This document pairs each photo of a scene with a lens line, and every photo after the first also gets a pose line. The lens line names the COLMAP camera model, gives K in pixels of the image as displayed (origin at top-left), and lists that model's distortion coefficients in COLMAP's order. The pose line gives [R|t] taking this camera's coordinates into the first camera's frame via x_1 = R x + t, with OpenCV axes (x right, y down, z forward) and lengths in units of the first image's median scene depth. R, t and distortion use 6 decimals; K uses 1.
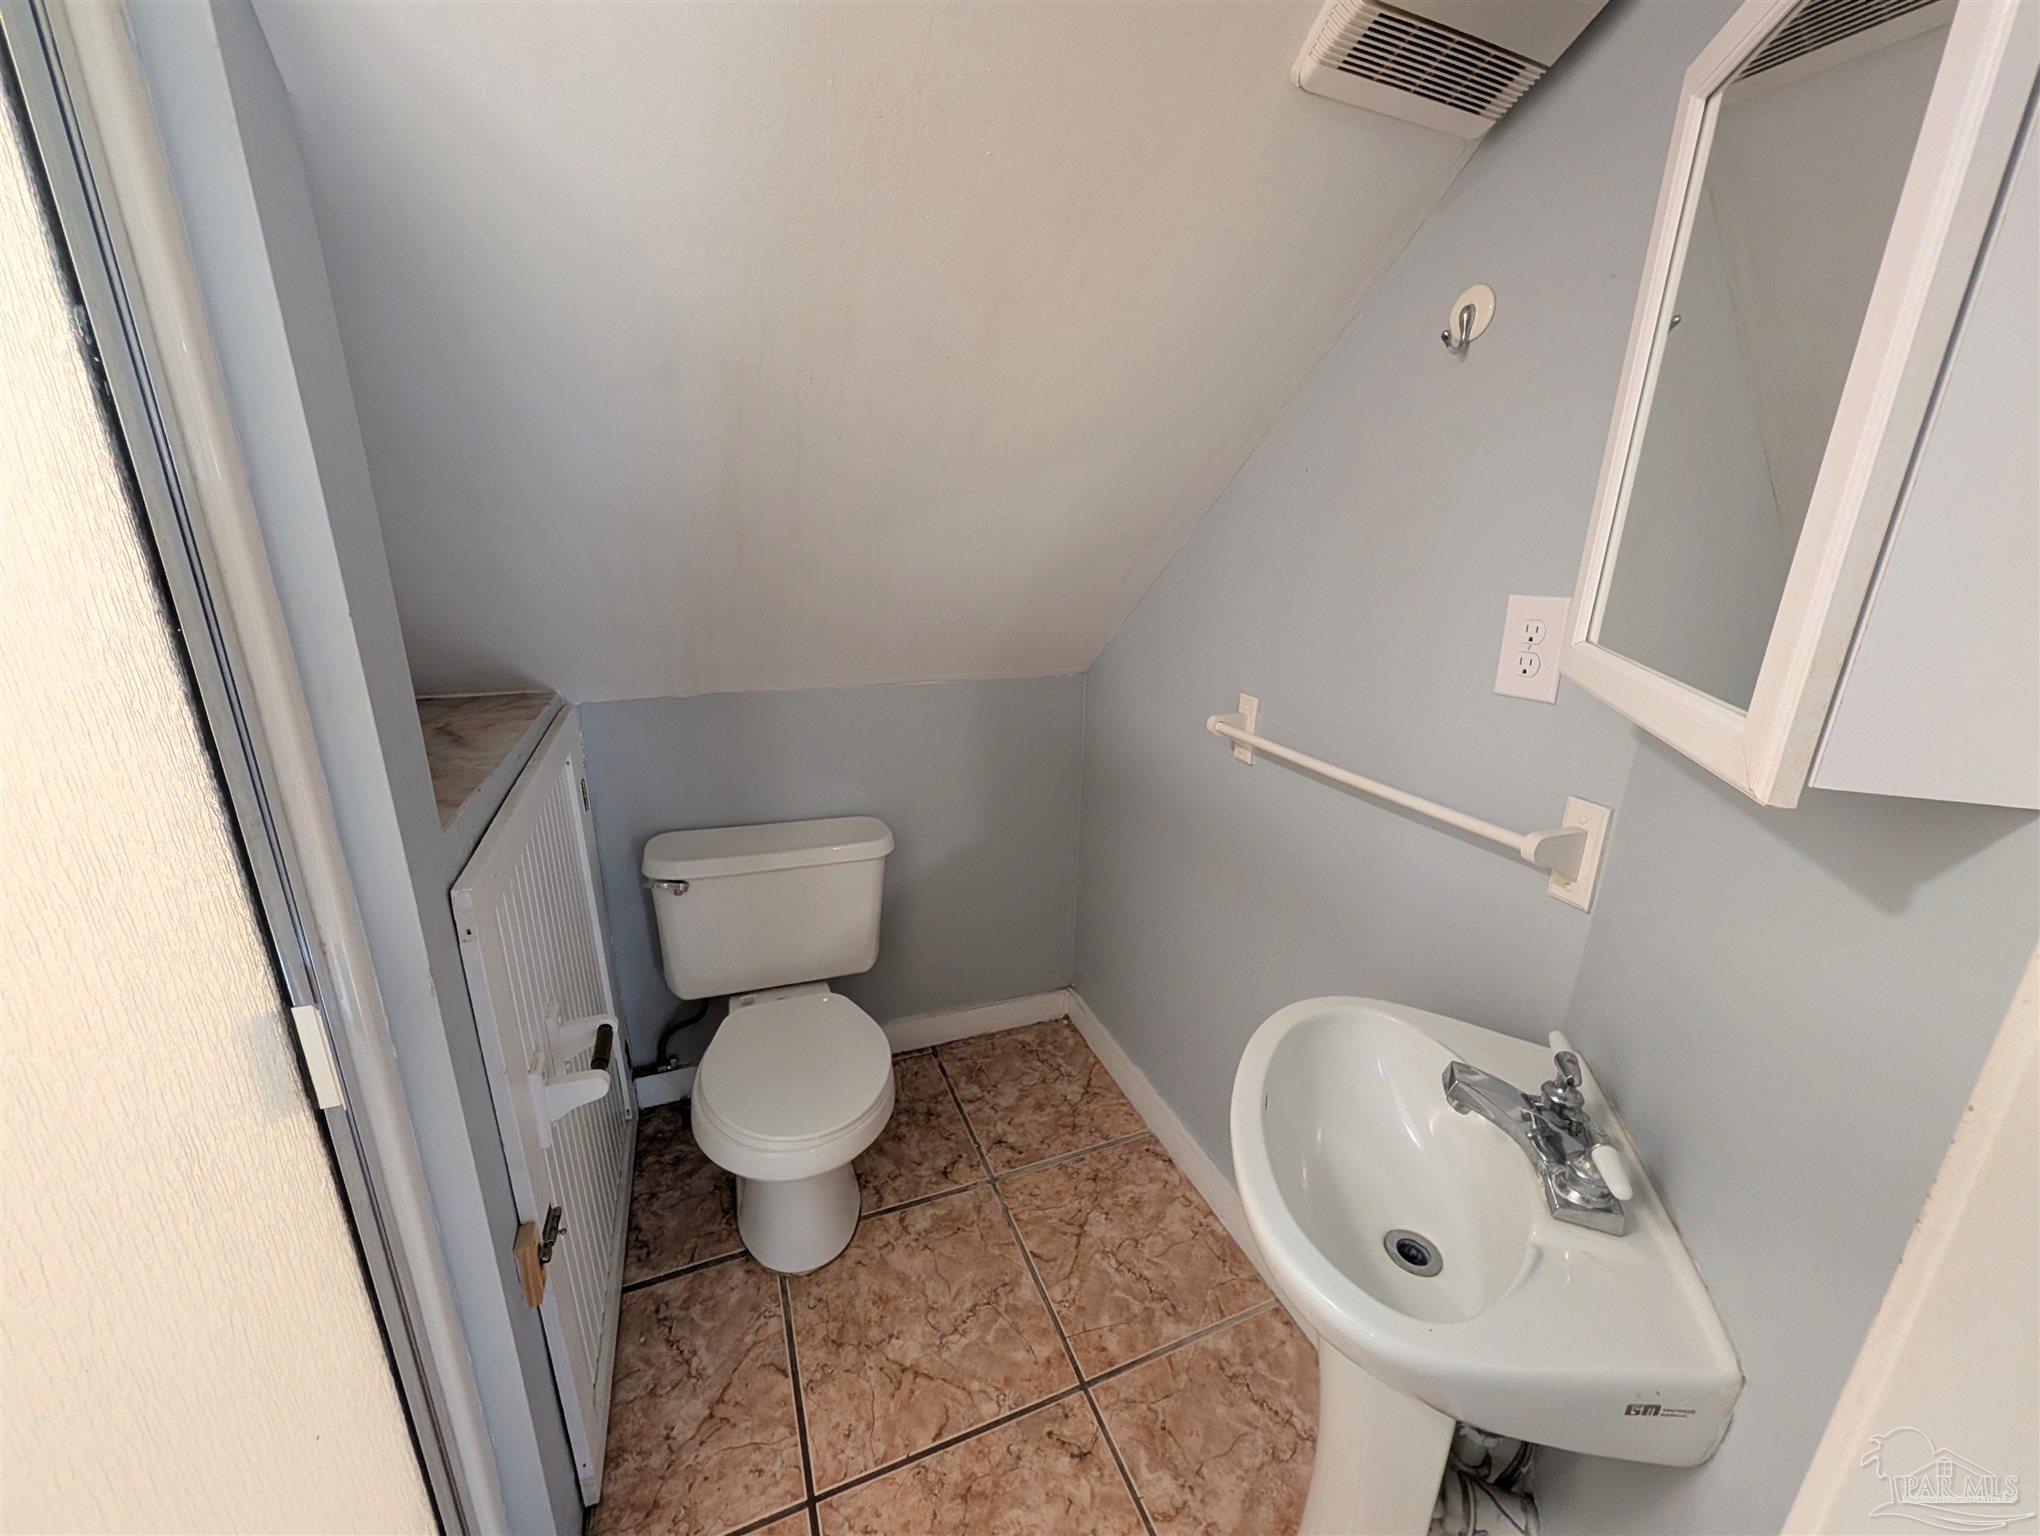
lens RADIAL K [[785.8, 0, 1018.6], [0, 785.8, 768.8], [0, 0, 1]] dist [0.003476, -0.000424]
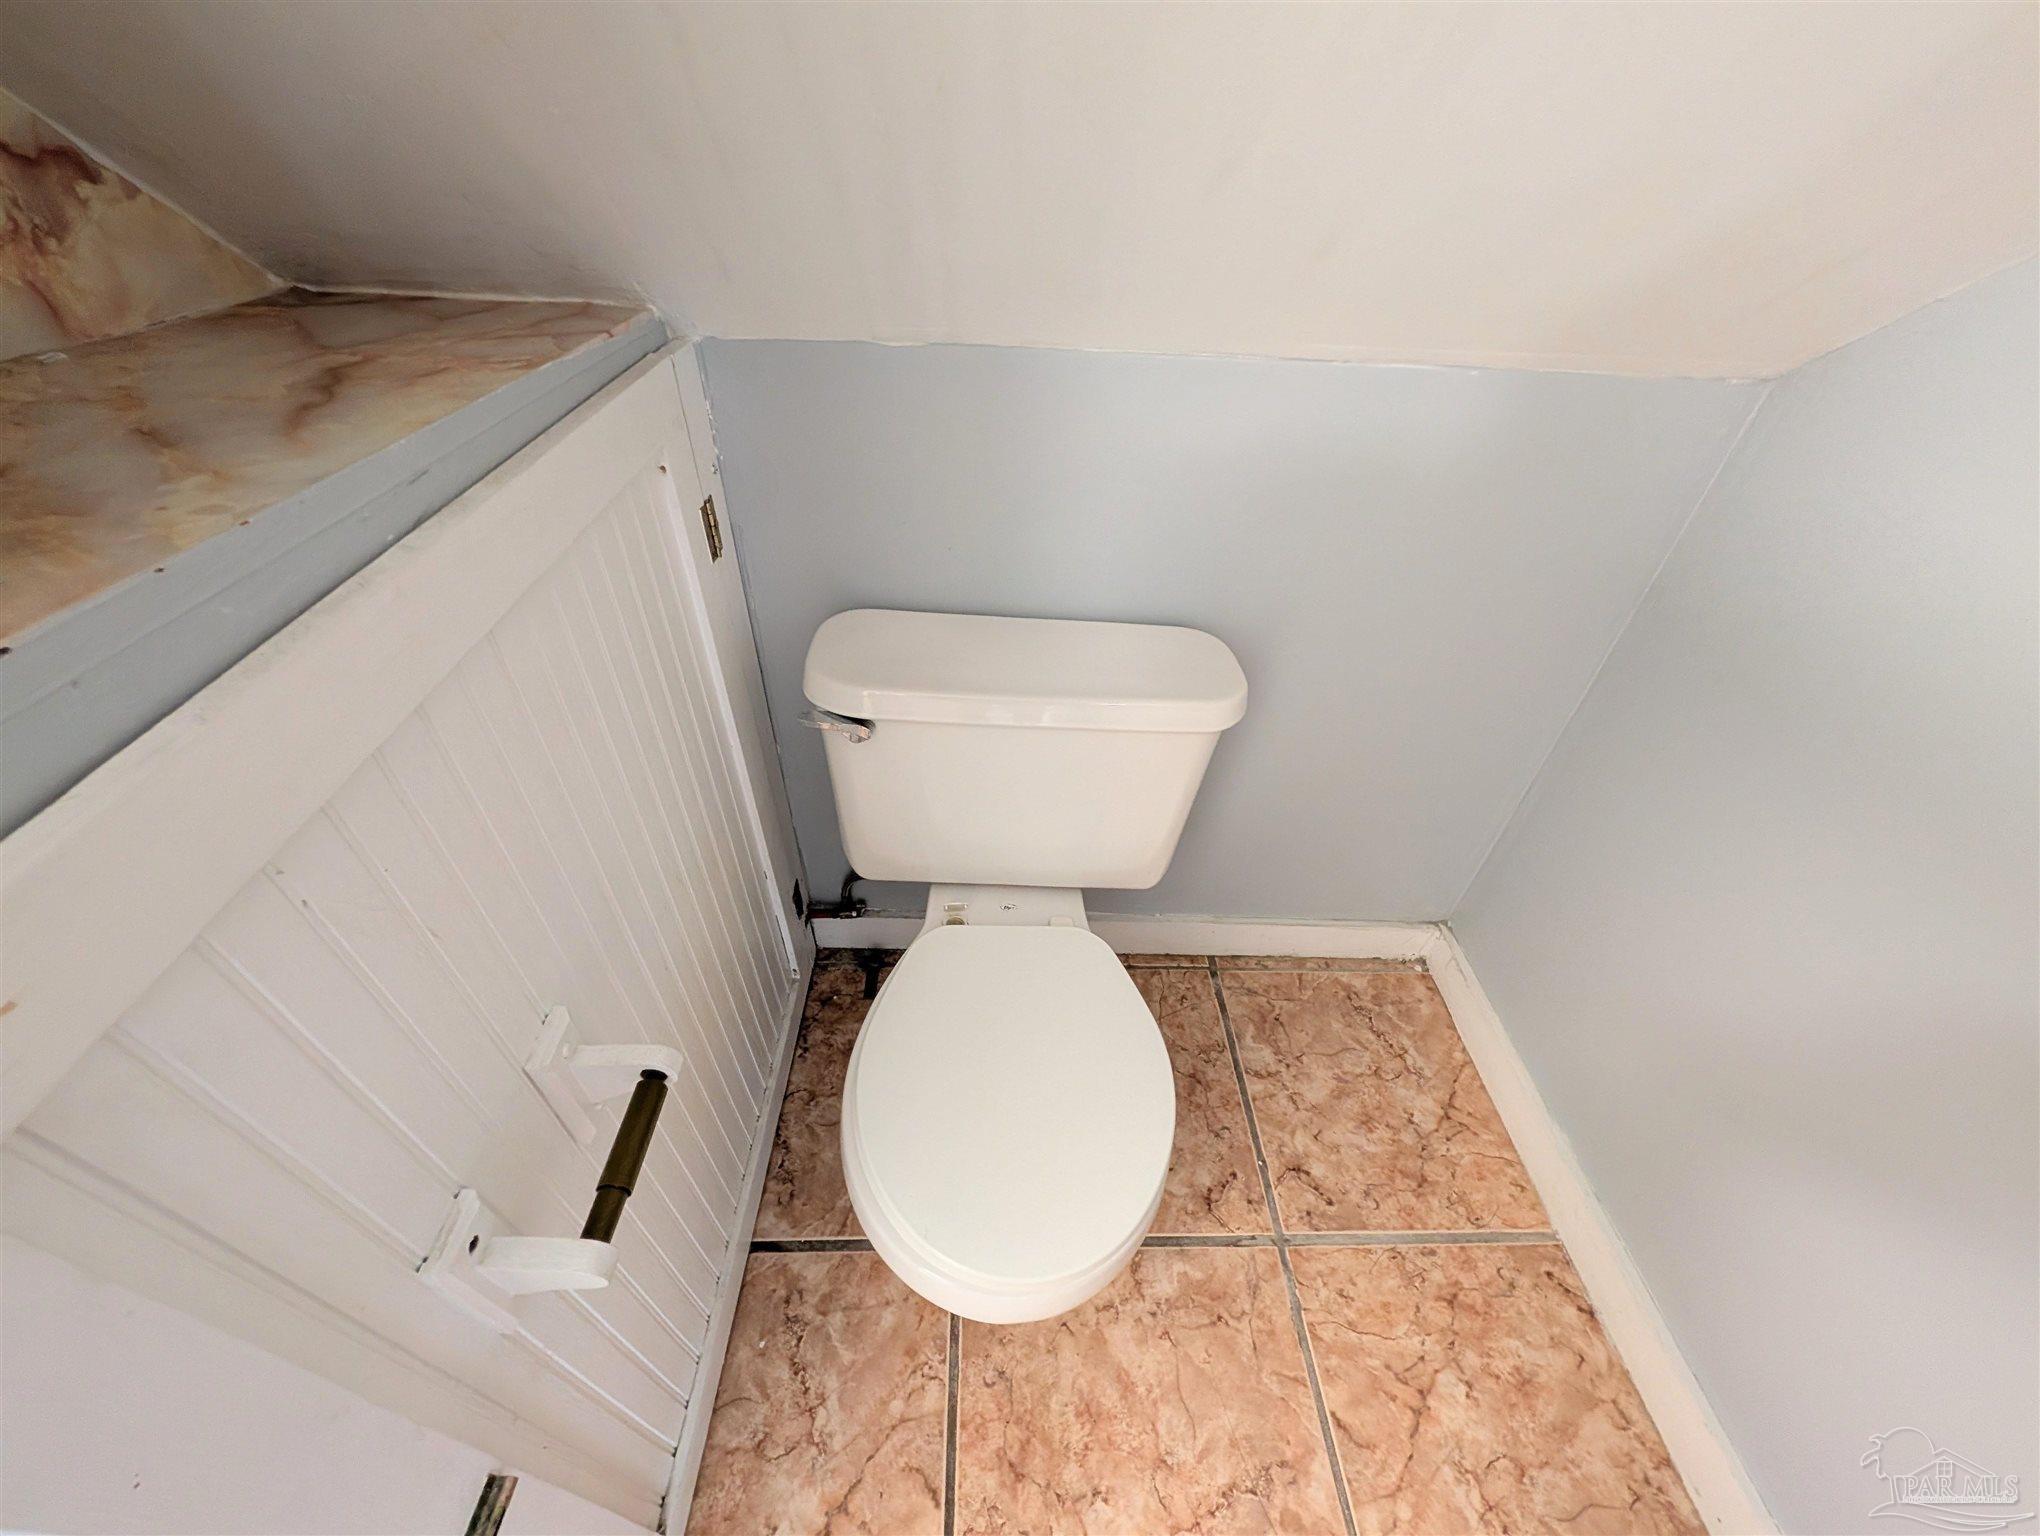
lens RADIAL K [[785.8, 0, 1018.6], [0, 785.8, 768.8], [0, 0, 1]] dist [0.003476, -0.000424]
pose [[0.935817, 0.242061, -0.256230, -0.167796], [-0.130100, 0.912790, 0.387155, -0.049647], [0.327599, -0.328970, 0.885696, 0.508401]]
